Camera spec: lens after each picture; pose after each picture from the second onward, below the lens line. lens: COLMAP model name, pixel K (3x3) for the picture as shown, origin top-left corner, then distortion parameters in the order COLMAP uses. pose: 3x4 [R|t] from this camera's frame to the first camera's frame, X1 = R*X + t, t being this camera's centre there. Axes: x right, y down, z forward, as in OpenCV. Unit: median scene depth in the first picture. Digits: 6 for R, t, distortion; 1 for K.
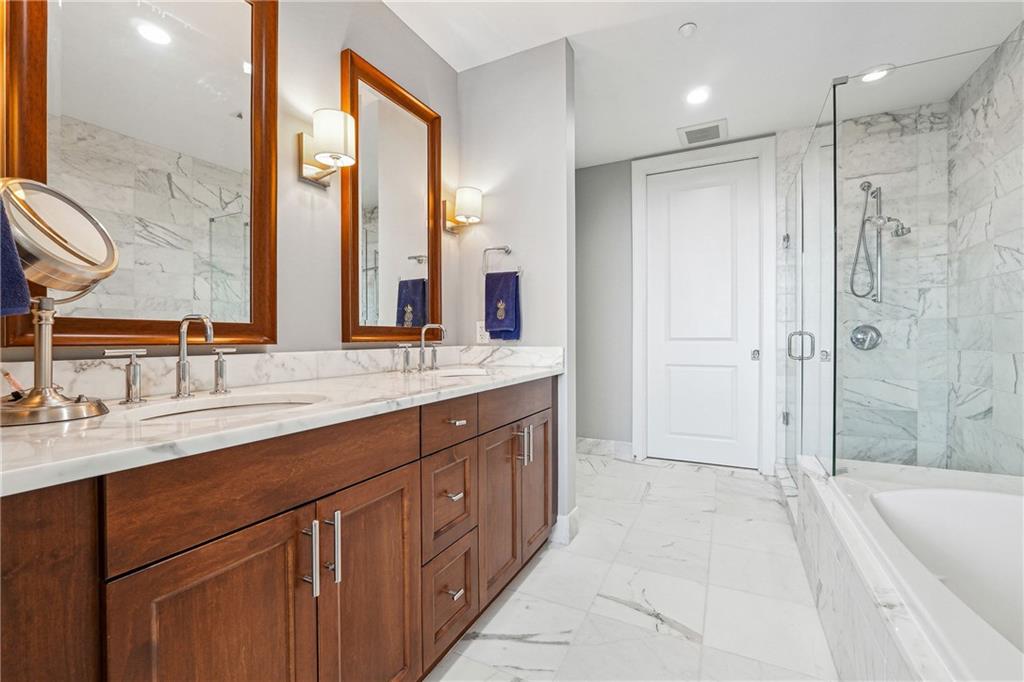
lens RADIAL K [[434.9, 0, 506.7], [0, 434.9, 340.5], [0, 0, 1]] dist [-0.018895, 0.005539]
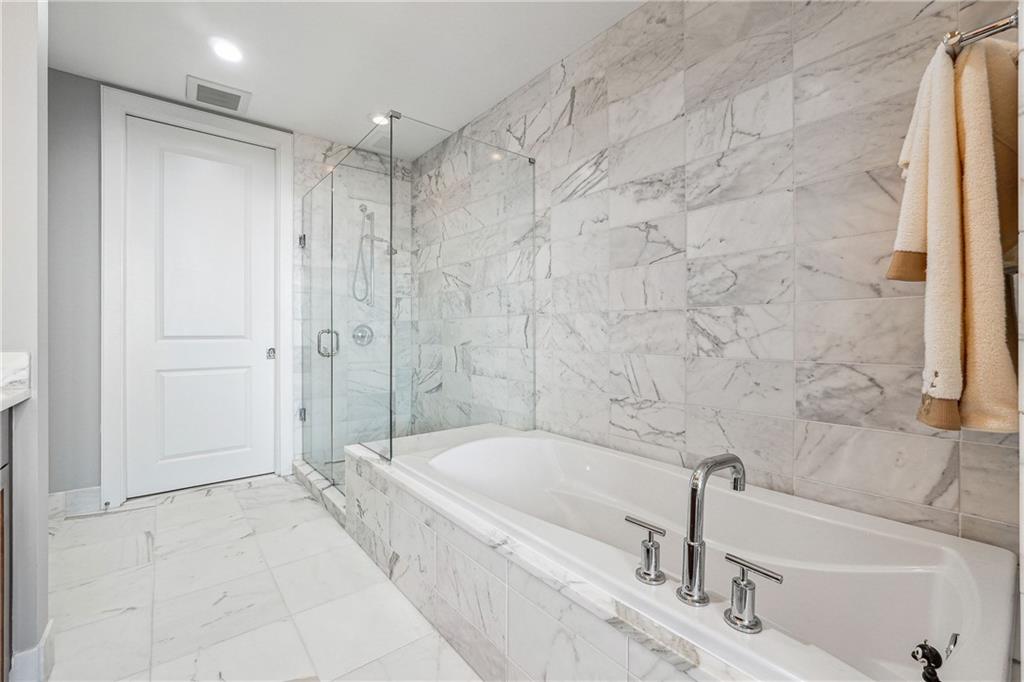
lens RADIAL K [[434.9, 0, 509.7], [0, 434.9, 333.3], [0, 0, 1]] dist [-0.018895, 0.005539]
pose [[0.402761, 0.003661, 0.915298, -0.123072], [0.006631, 0.999954, -0.006917, -0.001601], [-0.915281, 0.008855, 0.402718, 0.181883]]
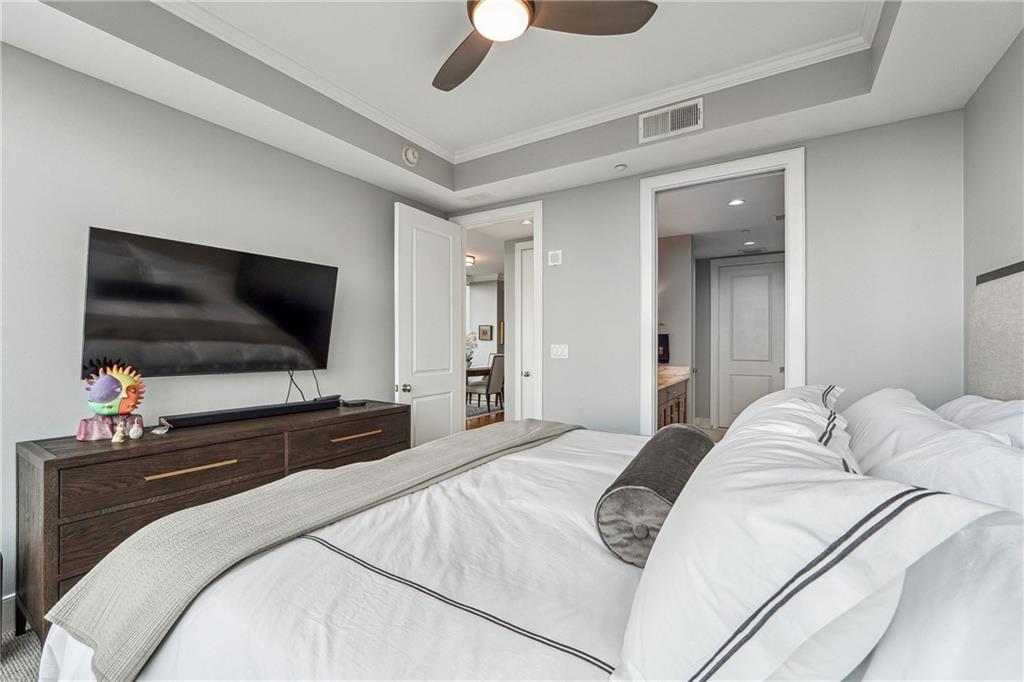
lens RADIAL K [[434.9, 0, 508.5], [0, 434.9, 341.6], [0, 0, 1]] dist [-0.018895, 0.005539]
pose [[0.996242, 0.005202, -0.086459, -0.596458], [-0.006198, 0.999917, -0.011254, -0.083287], [0.086394, 0.011748, 0.996192, -1.310968]]
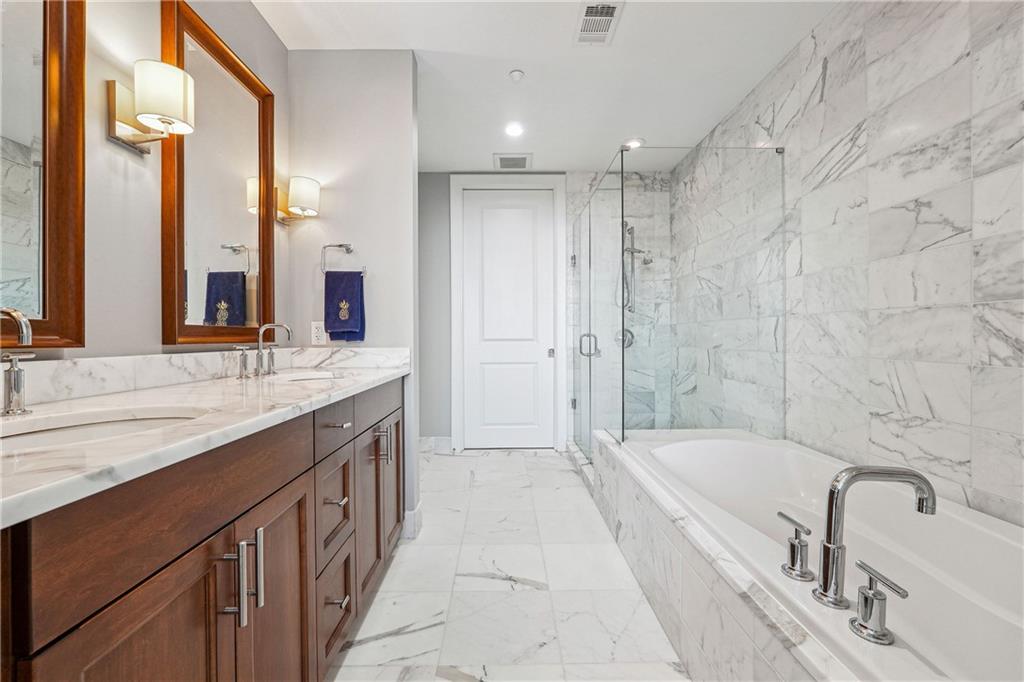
lens RADIAL K [[434.9, 0, 505.5], [0, 434.9, 339.0], [0, 0, 1]] dist [-0.018895, 0.005539]
pose [[0.885748, -0.001666, 0.464163, -0.139132], [0.004624, 0.999976, -0.005234, 0.000348], [-0.464143, 0.006782, 0.885734, -0.019692]]
